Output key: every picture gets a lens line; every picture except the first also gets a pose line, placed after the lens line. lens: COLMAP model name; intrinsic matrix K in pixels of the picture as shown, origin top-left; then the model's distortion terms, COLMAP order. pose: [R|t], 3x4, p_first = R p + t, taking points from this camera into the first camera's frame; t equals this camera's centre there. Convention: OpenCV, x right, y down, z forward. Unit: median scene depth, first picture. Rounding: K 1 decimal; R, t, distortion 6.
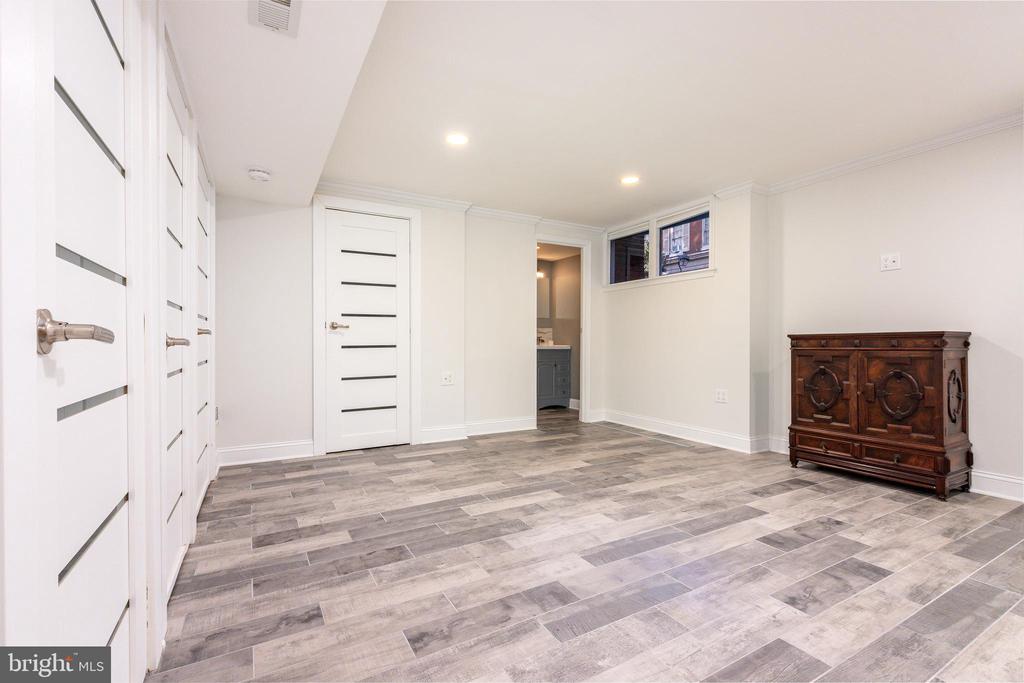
lens RADIAL K [[462.6, 0, 509.6], [0, 462.6, 346.9], [0, 0, 1]] dist [0.007260, -0.001155]
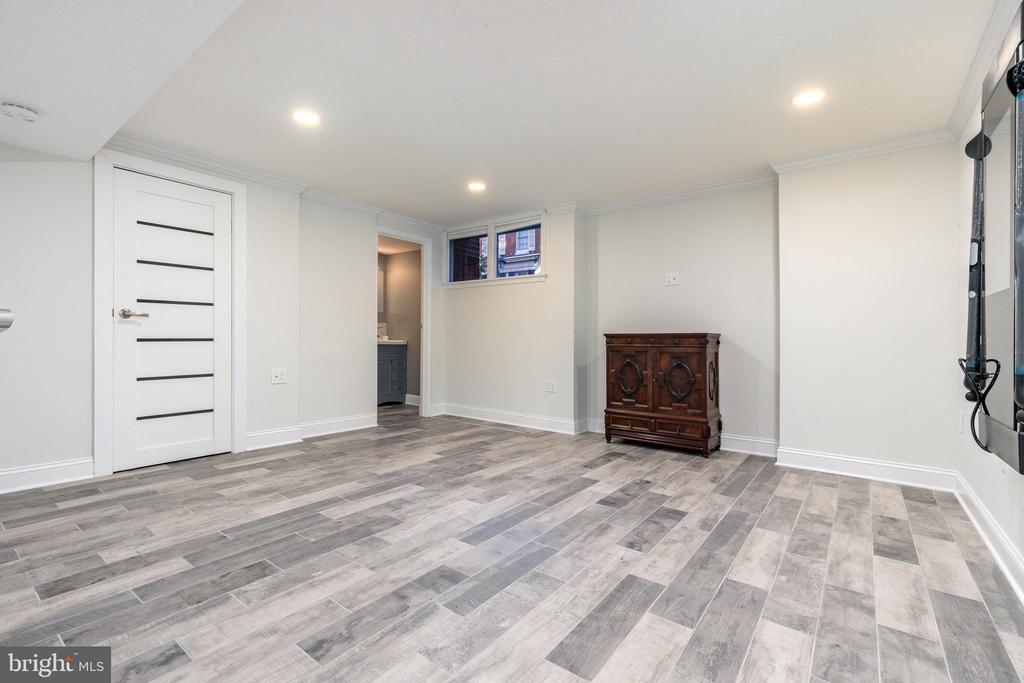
lens RADIAL K [[462.6, 0, 516.0], [0, 462.6, 339.7], [0, 0, 1]] dist [0.007260, -0.001155]
pose [[0.918780, 0.010311, 0.394634, -0.110620], [-0.007906, 0.999939, -0.007718, 0.000785], [-0.394690, 0.003971, 0.918806, -0.021655]]
